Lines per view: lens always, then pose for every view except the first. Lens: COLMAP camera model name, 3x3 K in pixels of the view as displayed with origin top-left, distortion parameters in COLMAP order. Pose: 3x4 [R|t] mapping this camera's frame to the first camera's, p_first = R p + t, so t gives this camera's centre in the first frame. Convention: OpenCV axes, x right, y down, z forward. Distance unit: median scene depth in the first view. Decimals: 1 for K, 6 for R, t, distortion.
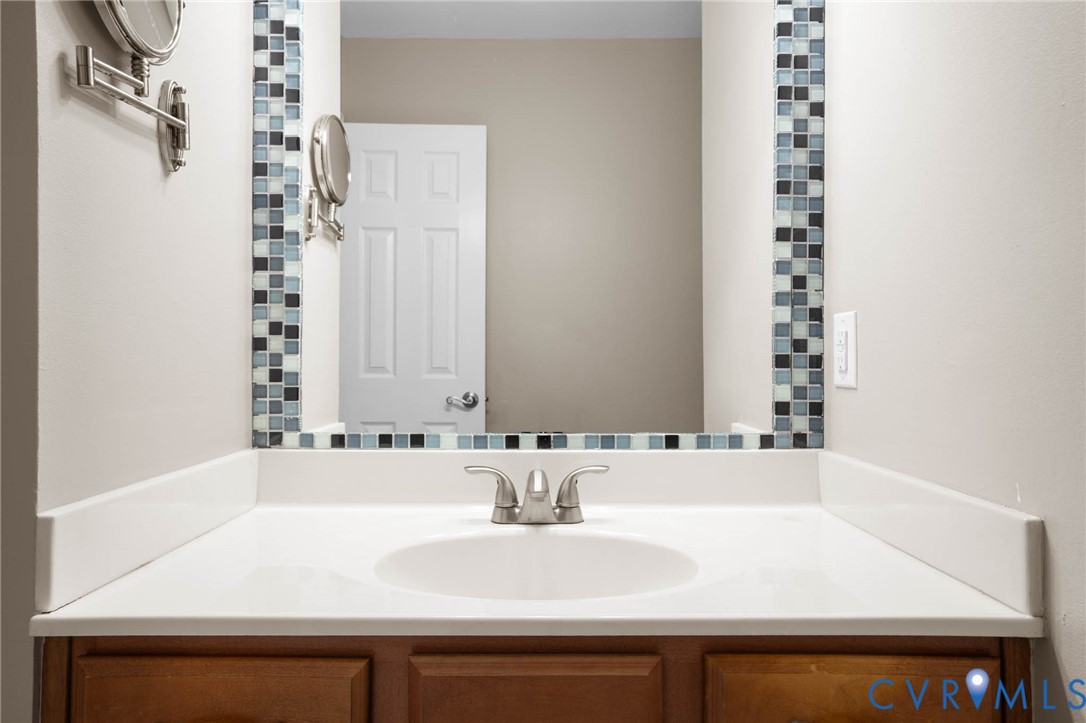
lens RADIAL K [[712.6, 0, 543.0], [0, 712.6, 361.5], [0, 0, 1]] dist [0.008993, 0.006700]
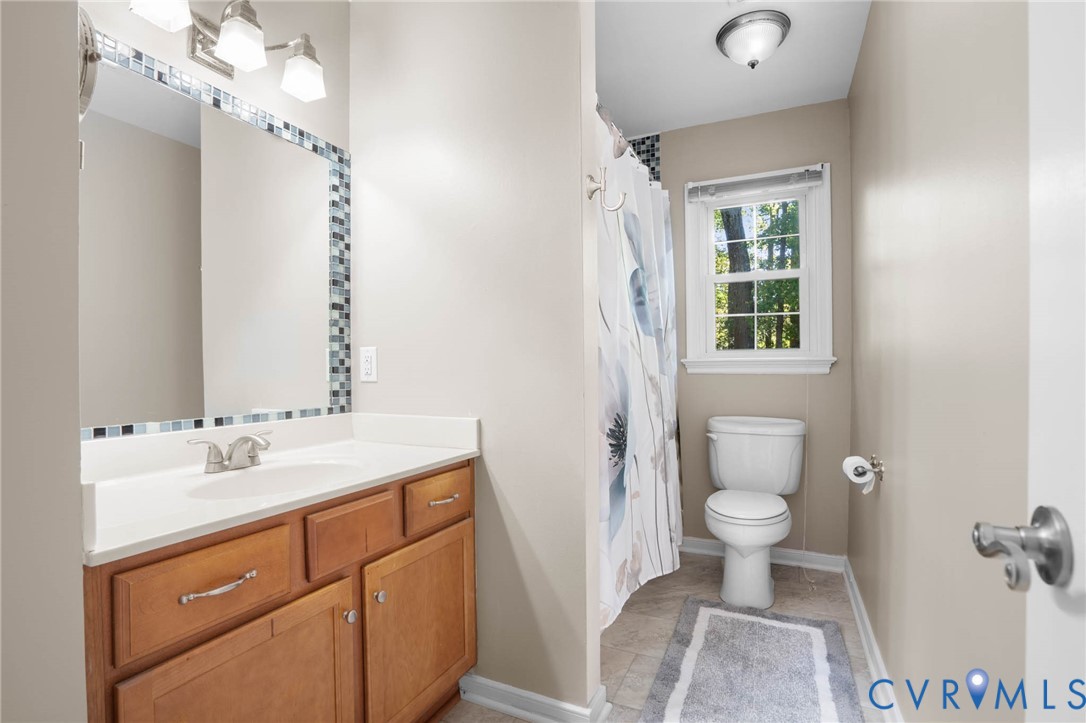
lens RADIAL K [[503.6, 0, 543.0], [0, 503.6, 361.5], [0, 0, 1]] dist [-0.000902, -0.000155]
pose [[0.445802, 0.007110, 0.895103, -0.665436], [-0.003342, 0.999975, -0.006279, -0.017245], [-0.895125, -0.000192, 0.445815, -0.147894]]
